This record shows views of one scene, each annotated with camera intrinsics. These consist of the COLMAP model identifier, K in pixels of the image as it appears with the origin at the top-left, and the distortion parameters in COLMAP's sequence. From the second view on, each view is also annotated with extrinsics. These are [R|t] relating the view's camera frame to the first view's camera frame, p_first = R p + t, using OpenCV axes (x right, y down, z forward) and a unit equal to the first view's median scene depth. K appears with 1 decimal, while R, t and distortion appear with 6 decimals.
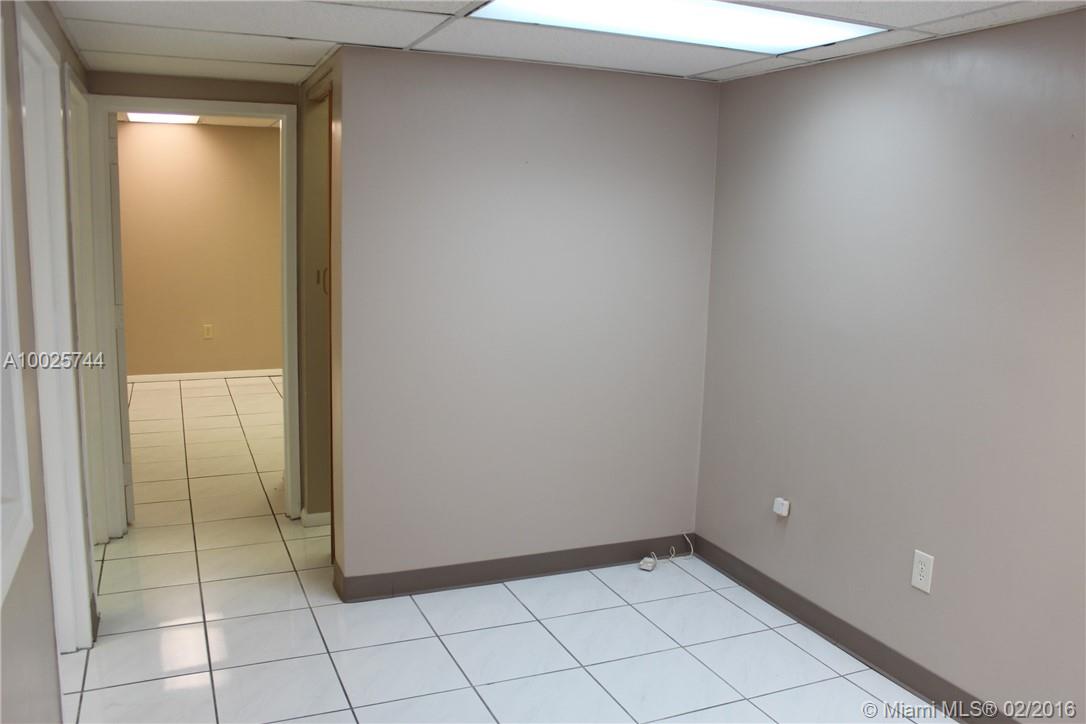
lens RADIAL K [[916.0, 0, 511.8], [0, 916.0, 357.5], [0, 0, 1]] dist [-0.125570, 0.121031]
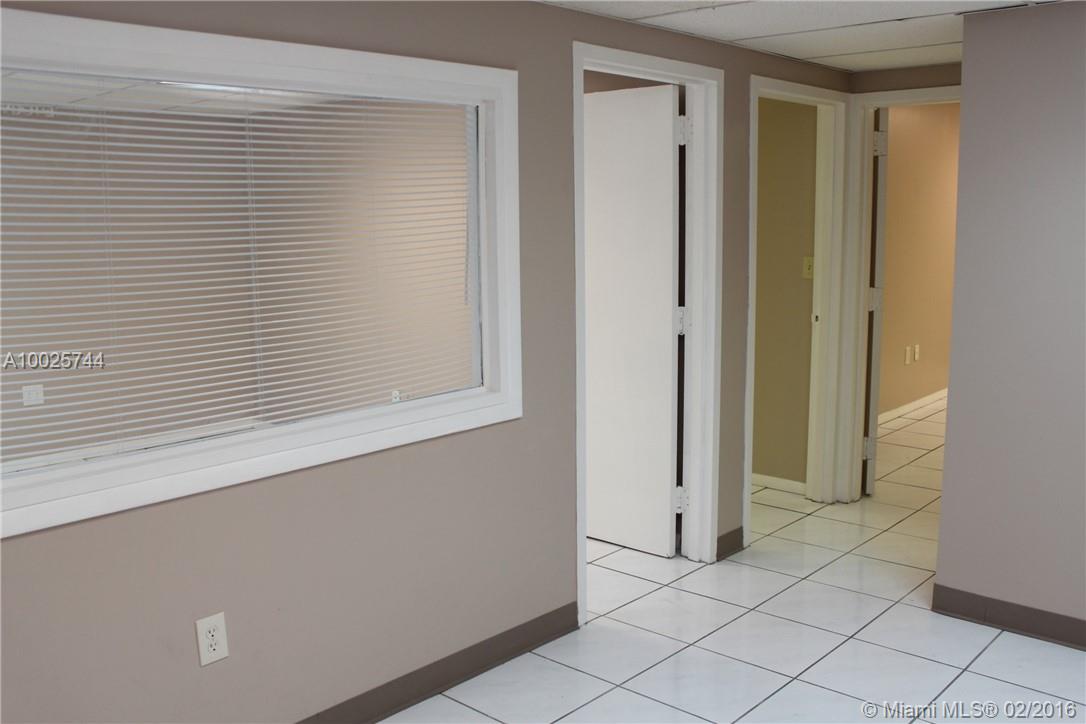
lens RADIAL K [[956.3, 0, 543.1], [0, 956.3, 351.3], [0, 0, 1]] dist [-0.113507, 0.002260]
pose [[0.439761, 0.111114, -0.891215, 0.428817], [-0.122162, 0.990495, 0.063212, -0.007183], [0.889768, 0.081075, 0.449155, 0.168375]]
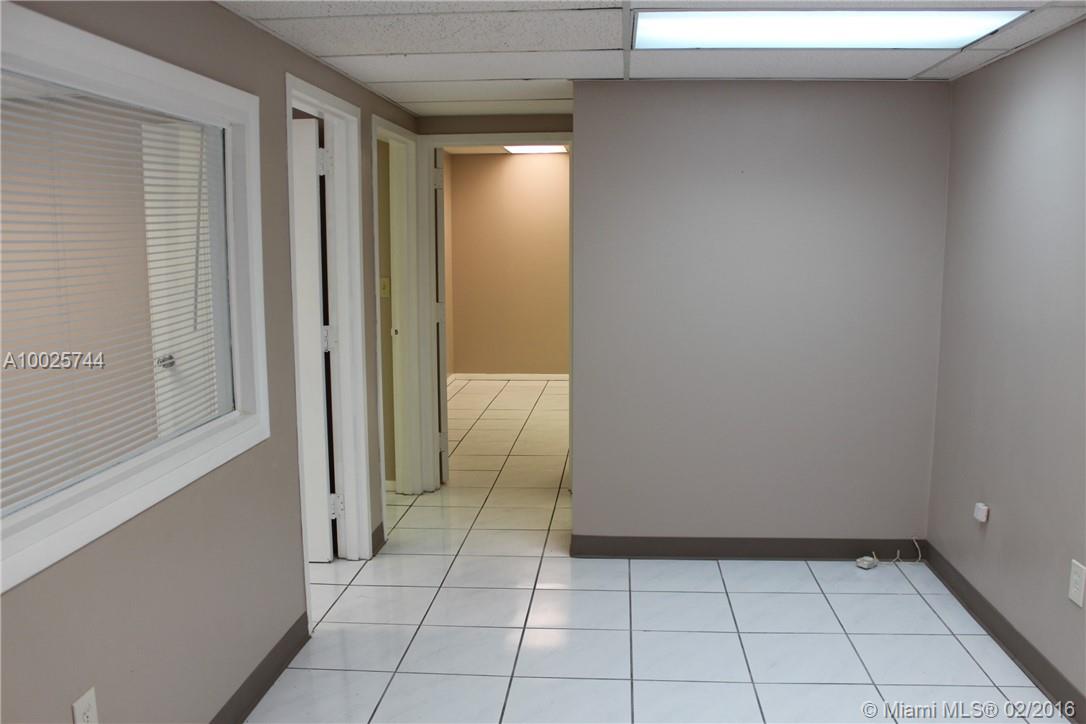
lens RADIAL K [[916.0, 0, 511.8], [0, 916.0, 357.5], [0, 0, 1]] dist [-0.125570, 0.121031]
pose [[0.885856, 0.035474, -0.462602, 0.253931], [-0.047480, 0.998769, -0.014332, 0.032943], [0.461524, 0.034661, 0.886450, -0.070692]]
